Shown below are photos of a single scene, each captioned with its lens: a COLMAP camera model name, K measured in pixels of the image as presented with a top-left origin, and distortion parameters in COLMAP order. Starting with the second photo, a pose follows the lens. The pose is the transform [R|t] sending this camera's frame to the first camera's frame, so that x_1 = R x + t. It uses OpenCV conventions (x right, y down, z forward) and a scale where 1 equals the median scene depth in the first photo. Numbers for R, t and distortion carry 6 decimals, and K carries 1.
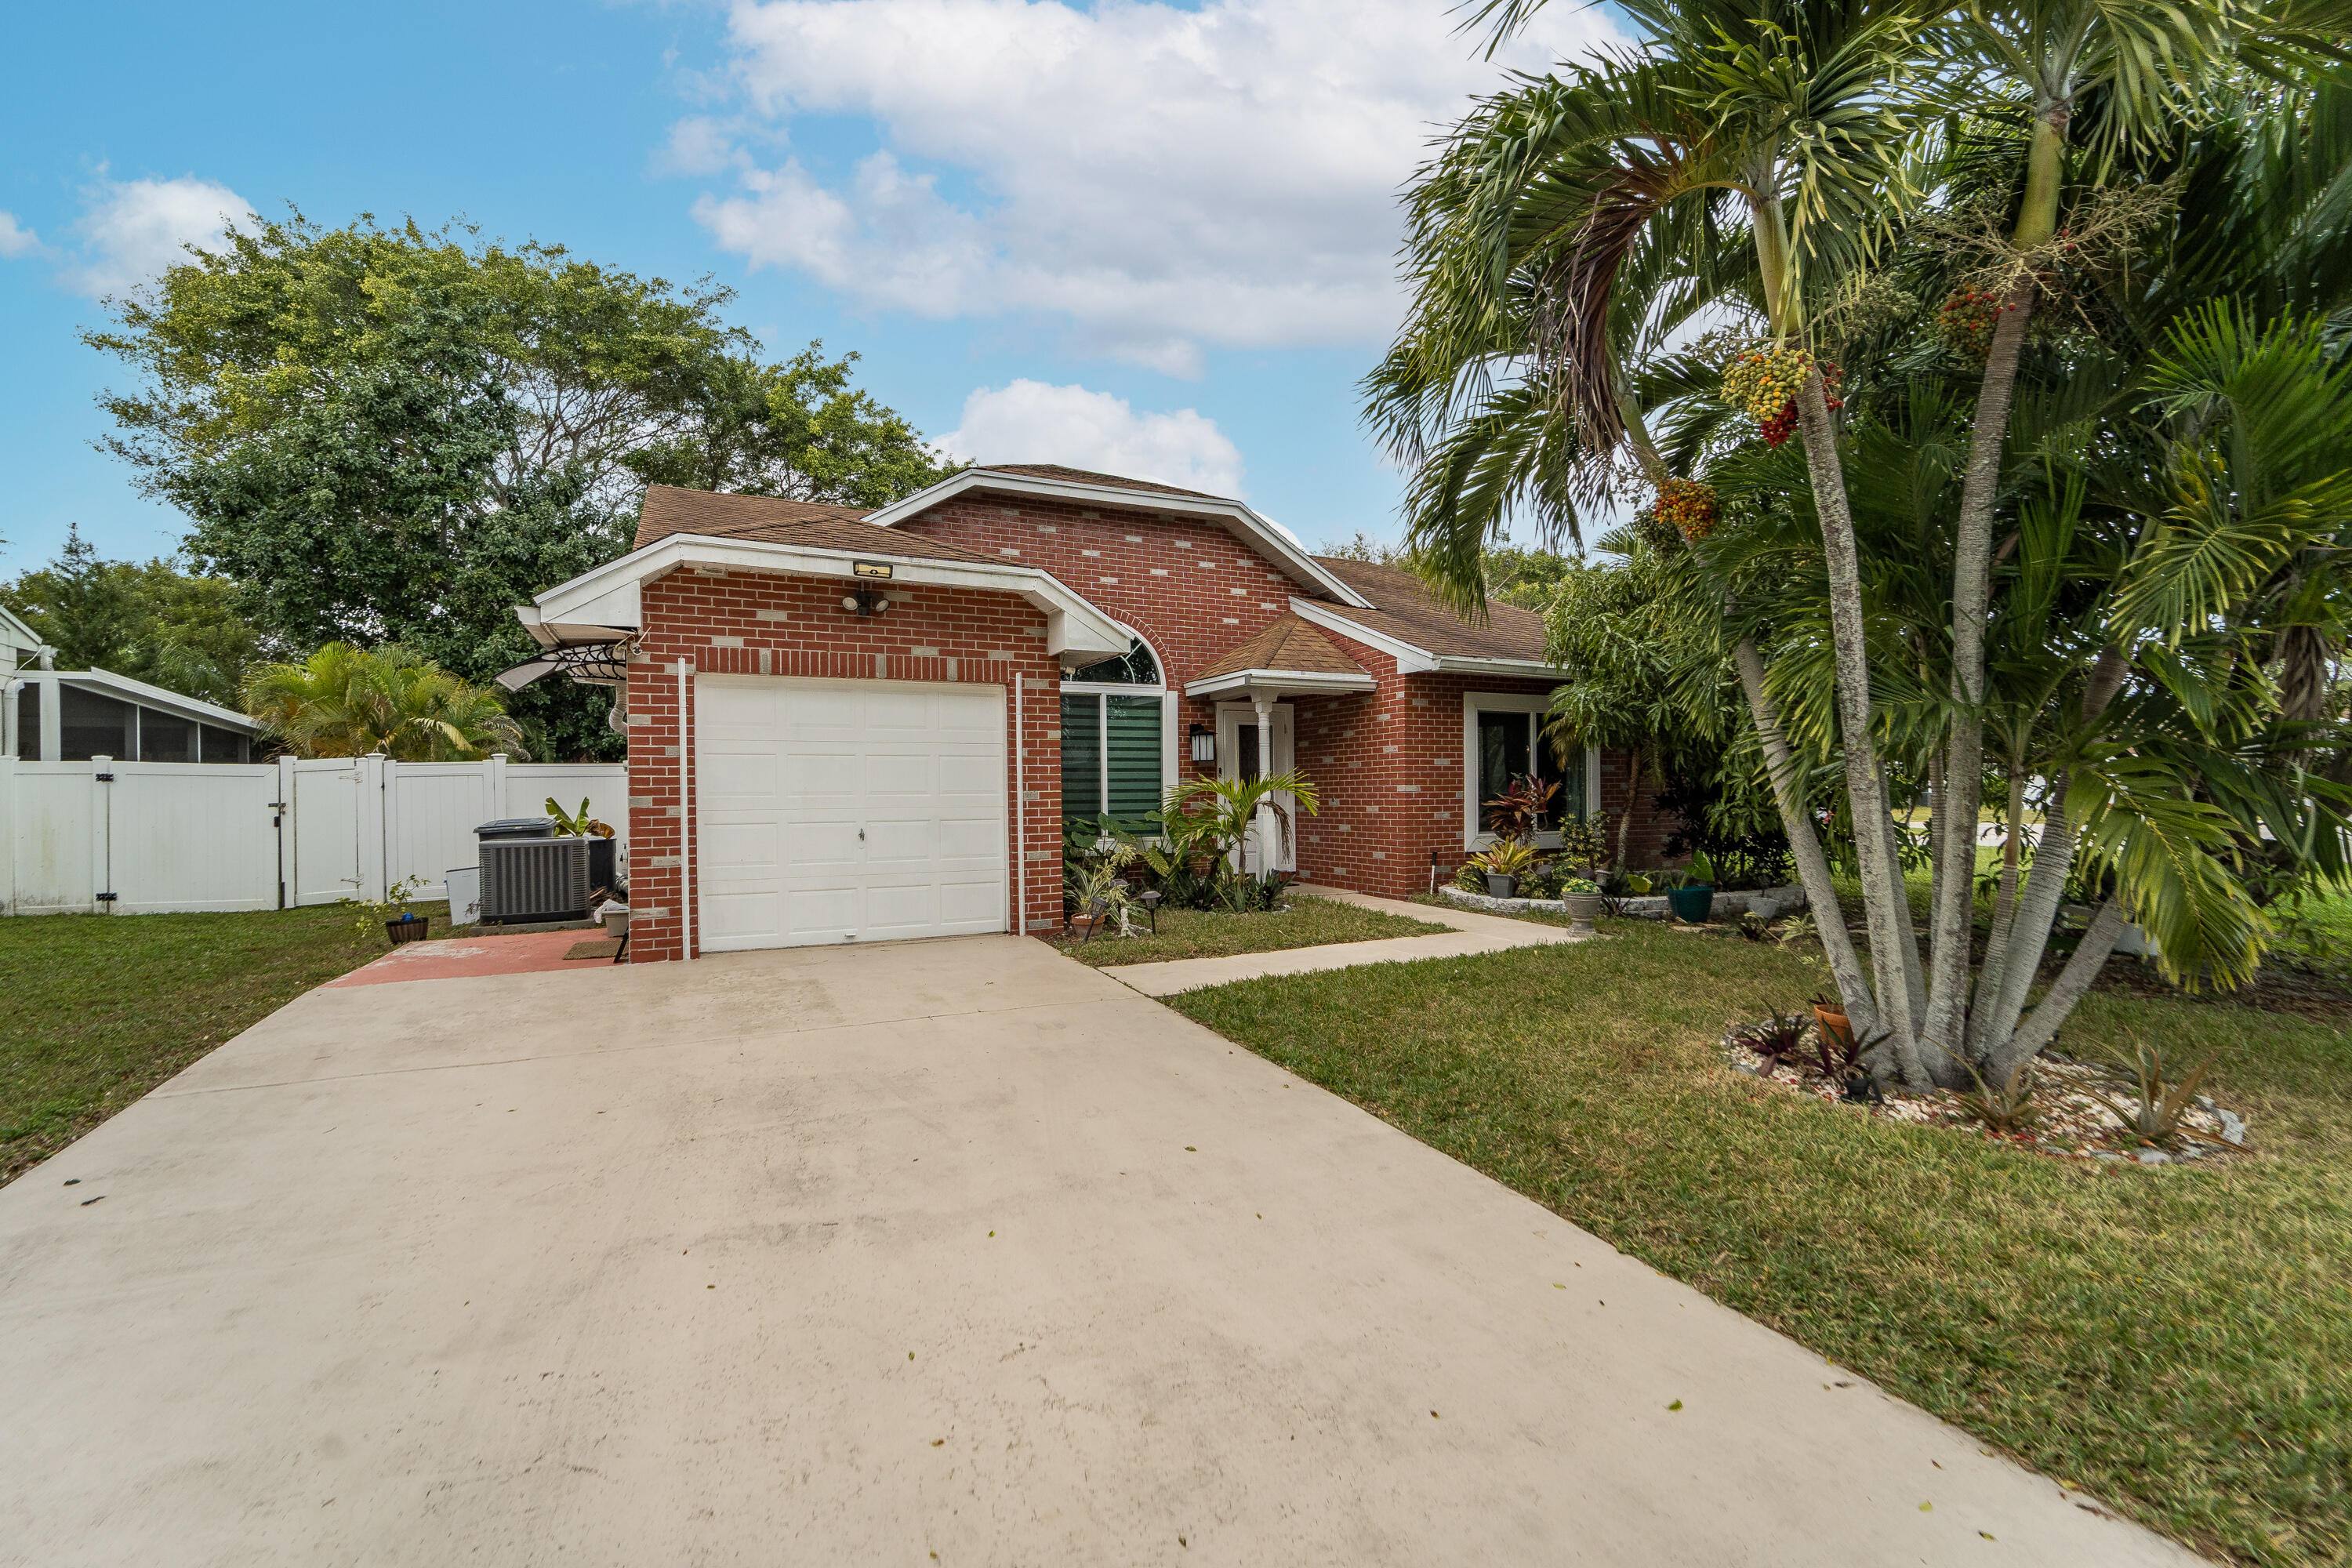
lens RADIAL K [[936.8, 0, 1121.4], [0, 936.8, 803.8], [0, 0, 1]] dist [-0.016851, -0.000363]
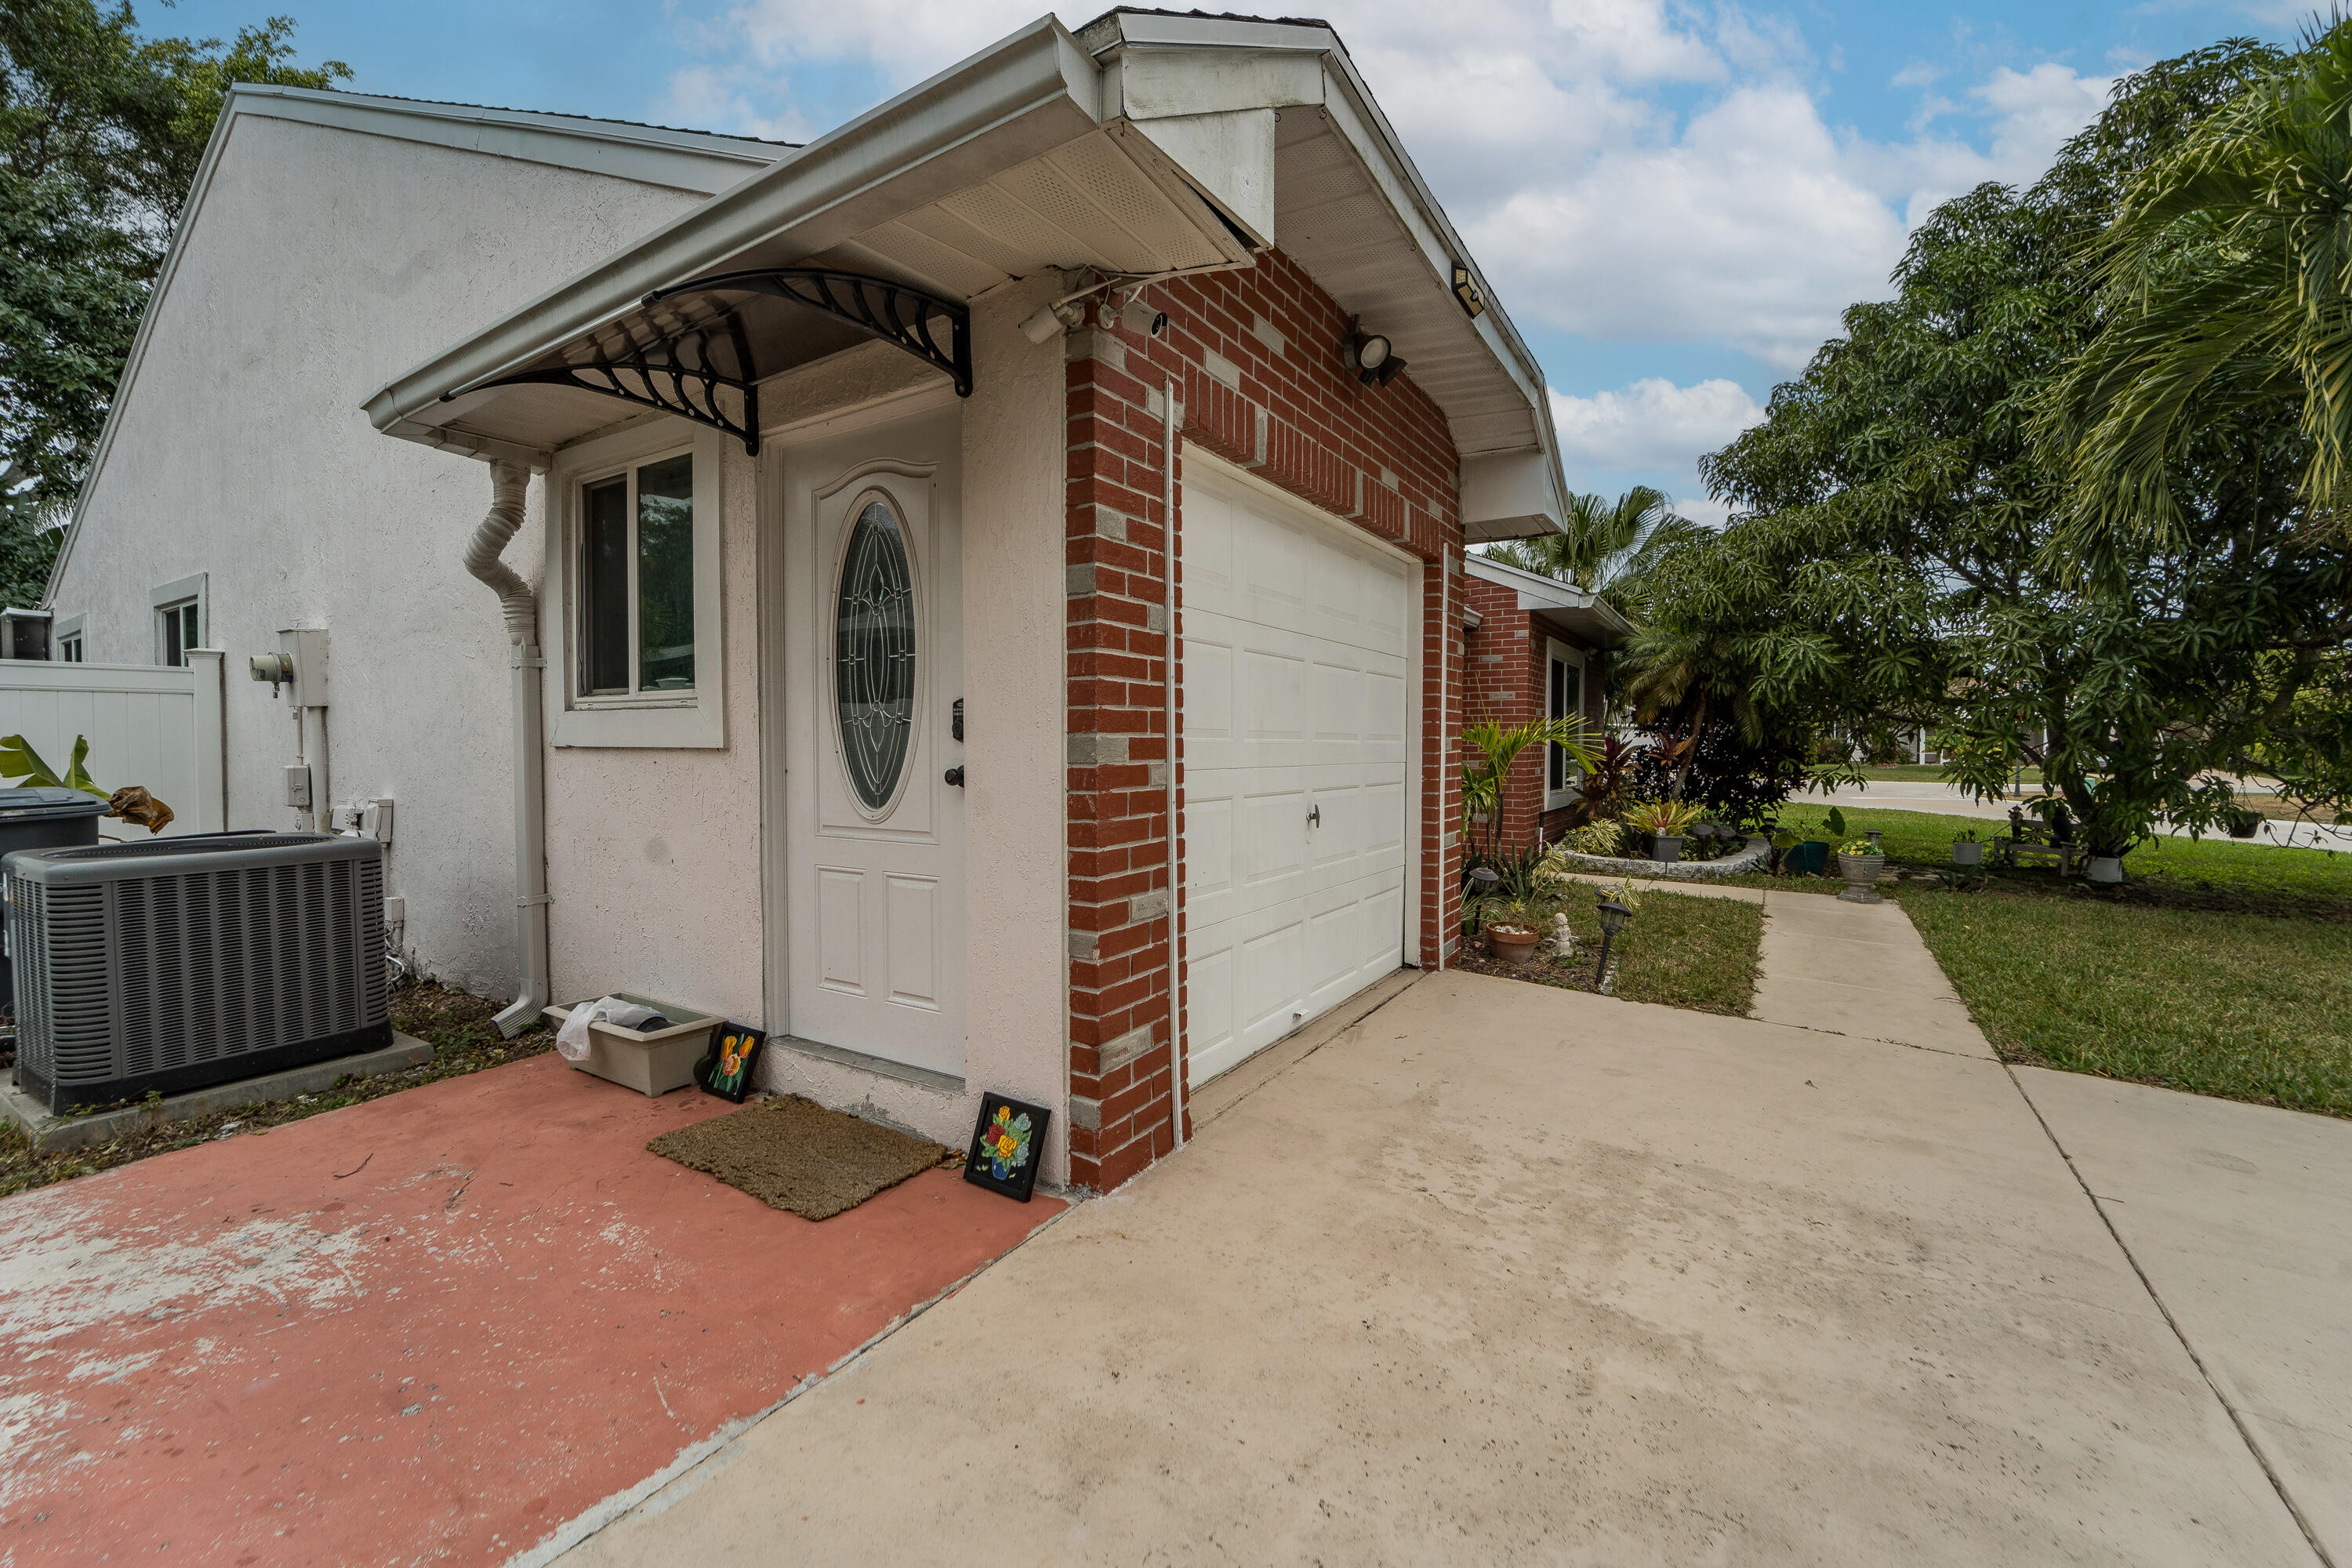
lens RADIAL K [[936.8, 0, 1169.6], [0, 936.8, 776.6], [0, 0, 1]] dist [-0.016851, -0.000363]
pose [[0.847481, -0.005604, 0.530796, -0.586111], [-0.006557, 0.999757, 0.021024, 0.000602], [-0.530785, -0.021298, 0.847239, 0.573808]]
